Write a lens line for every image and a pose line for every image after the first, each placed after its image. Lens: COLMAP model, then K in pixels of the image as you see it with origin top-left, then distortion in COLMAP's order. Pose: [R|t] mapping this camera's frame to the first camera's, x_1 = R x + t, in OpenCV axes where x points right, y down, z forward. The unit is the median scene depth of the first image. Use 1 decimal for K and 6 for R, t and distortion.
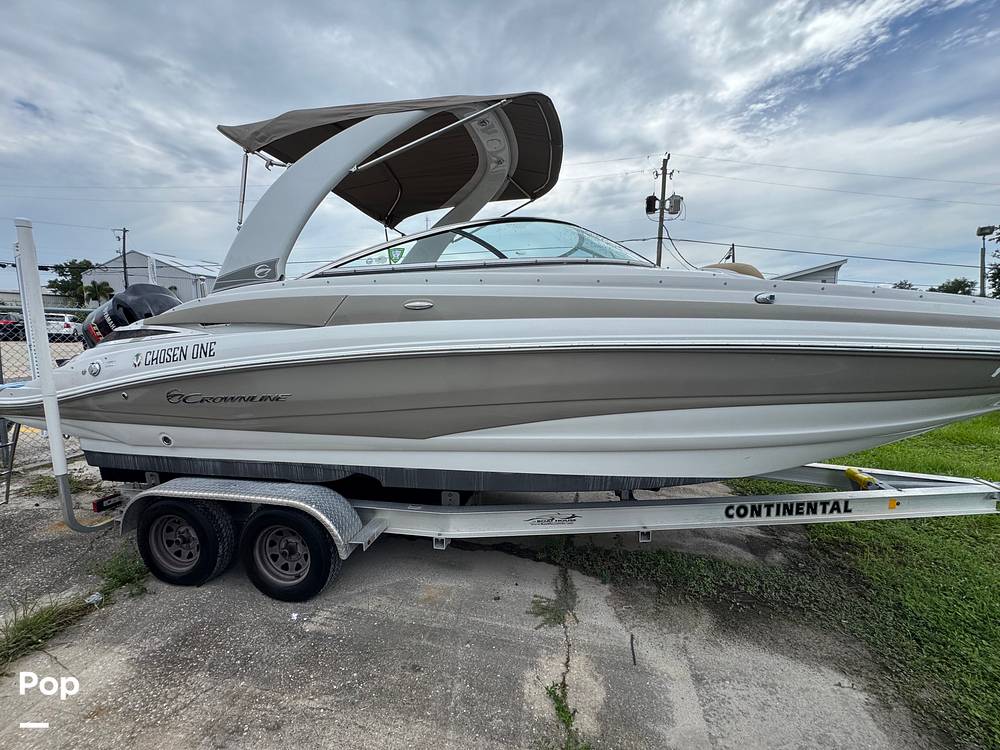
lens RADIAL K [[397.9, 0, 500.4], [0, 397.9, 373.6], [0, 0, 1]] dist [-0.003657, 0.000158]
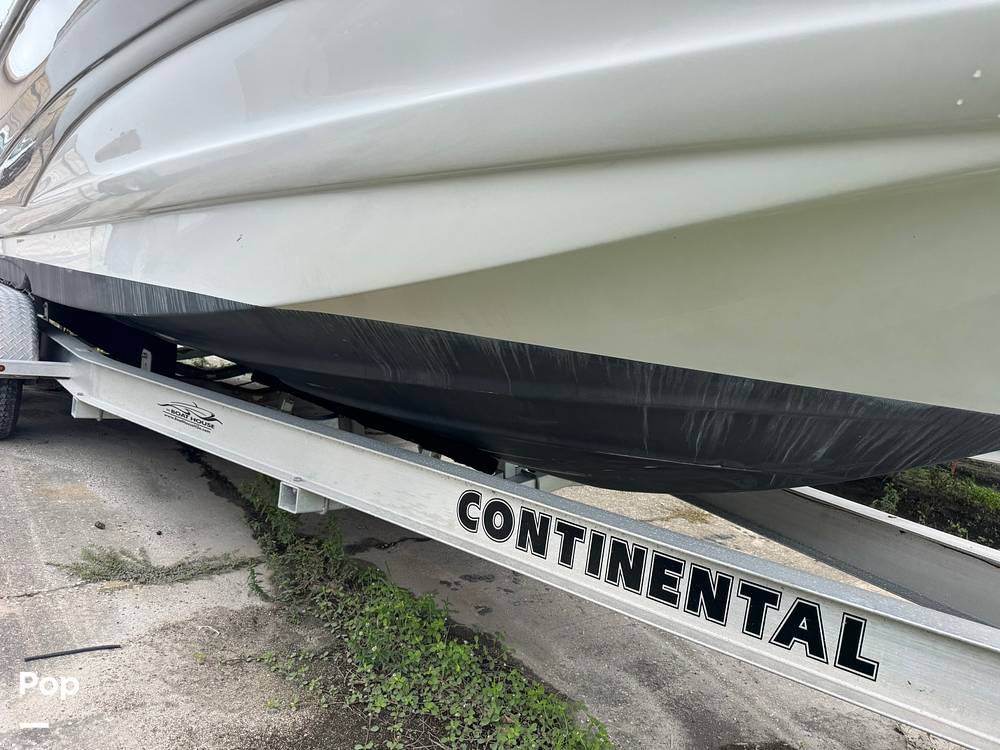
lens RADIAL K [[705.6, 0, 500.0], [0, 705.6, 375.0], [0, 0, 1]] dist [0.049660, -0.061041]
pose [[0.762867, 0.169751, -0.623874, 0.984247], [-0.212691, 0.977102, 0.005786, 0.222007], [0.610571, 0.128278, 0.781503, 0.510899]]
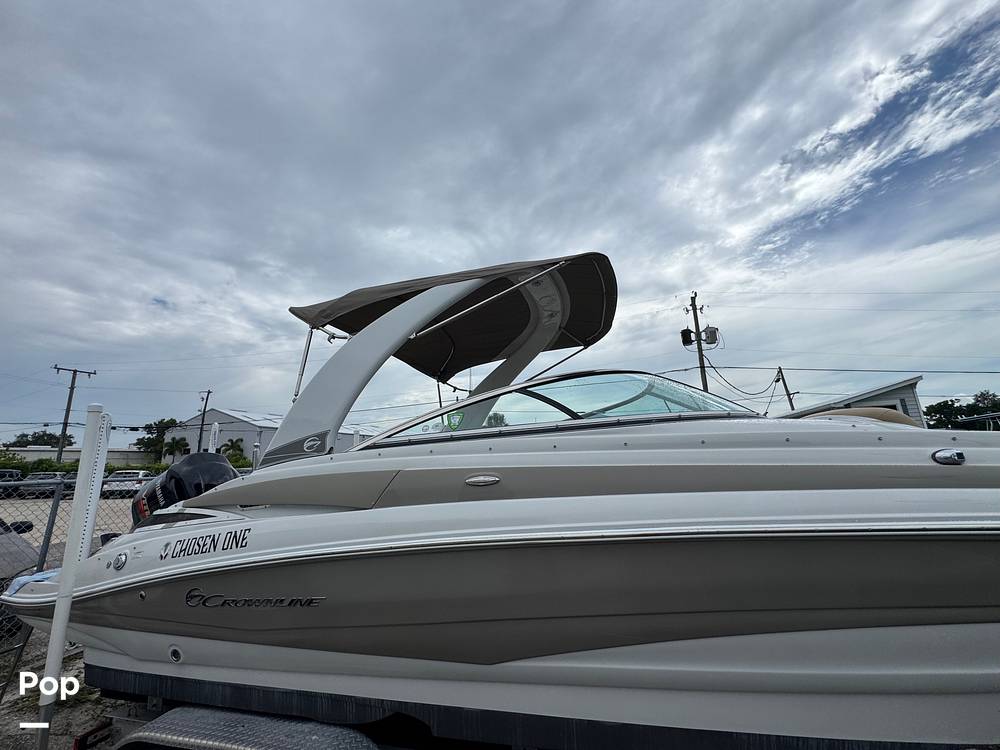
lens RADIAL K [[397.9, 0, 500.4], [0, 397.9, 373.6], [0, 0, 1]] dist [-0.003657, 0.000158]
pose [[0.993121, -0.066755, -0.096196, -0.058616], [0.031111, 0.942469, -0.332841, -0.084066], [0.112881, 0.327559, 0.938063, 0.118616]]
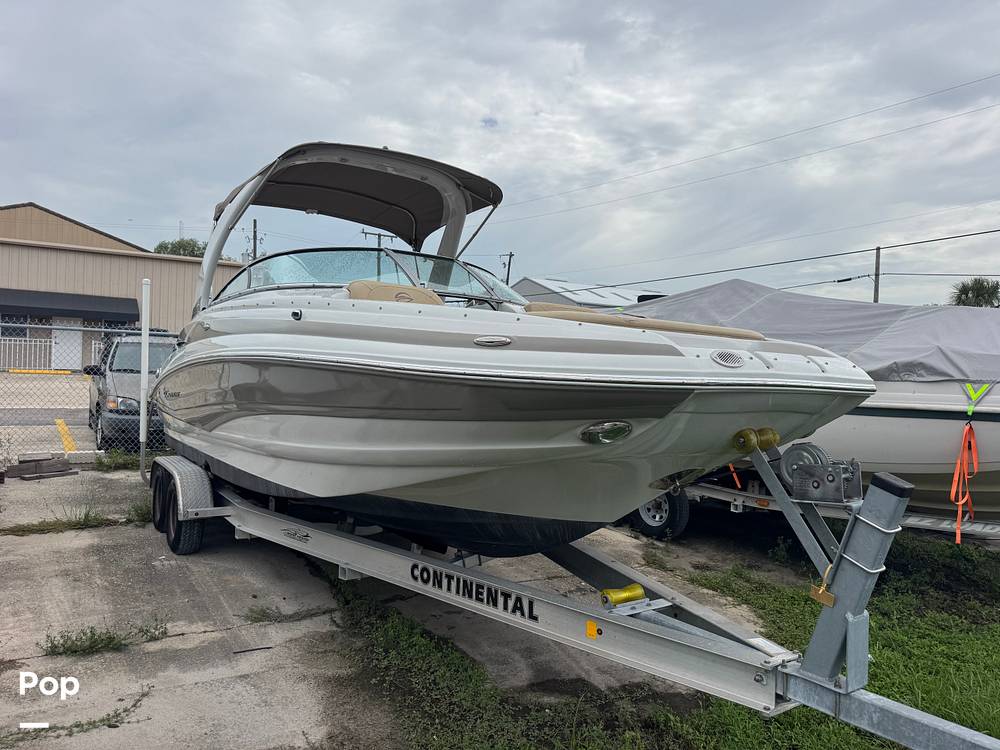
lens RADIAL K [[699.4, 0, 500.0], [0, 699.4, 375.0], [0, 0, 1]] dist [0.096890, -0.162213]
pose [[0.690384, 0.031157, -0.722772, 1.759021], [-0.122398, 0.989700, -0.074249, 0.031596], [0.713014, 0.139726, 0.687086, 0.067755]]
